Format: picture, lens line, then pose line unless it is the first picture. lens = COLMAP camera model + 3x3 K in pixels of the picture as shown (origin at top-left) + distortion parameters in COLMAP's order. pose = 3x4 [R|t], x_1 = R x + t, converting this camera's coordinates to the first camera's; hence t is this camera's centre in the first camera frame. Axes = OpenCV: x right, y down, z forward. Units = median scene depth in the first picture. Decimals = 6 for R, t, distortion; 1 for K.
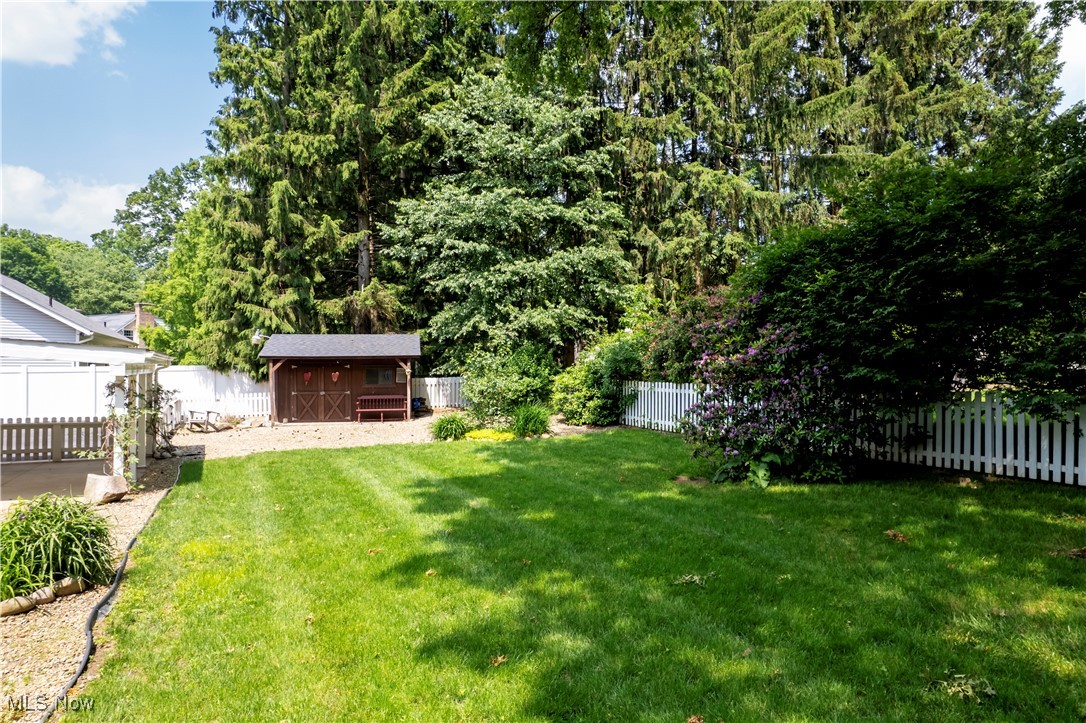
lens RADIAL K [[680.9, 0, 545.5], [0, 680.9, 368.7], [0, 0, 1]] dist [-0.025287, 0.005536]
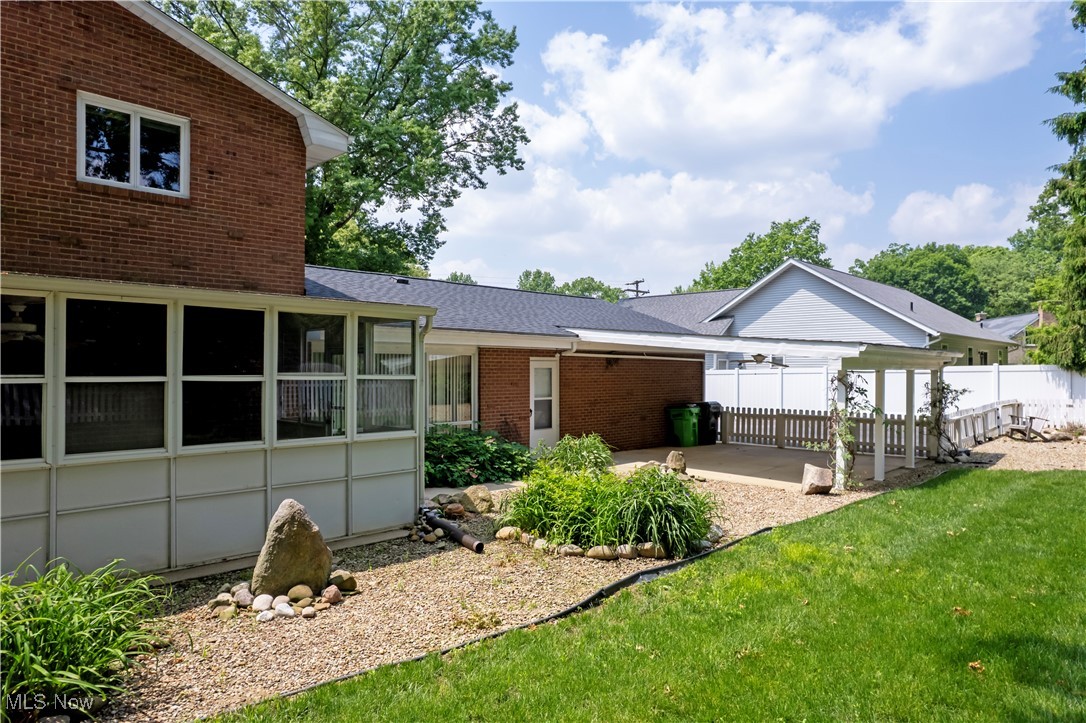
lens RADIAL K [[680.9, 0, 544.9], [0, 680.9, 356.6], [0, 0, 1]] dist [-0.025287, 0.005536]
pose [[0.346955, -0.022603, -0.937609, 0.069412], [-0.000409, 0.999706, -0.024251, 0.005702], [0.937882, 0.008797, 0.346844, 0.096667]]
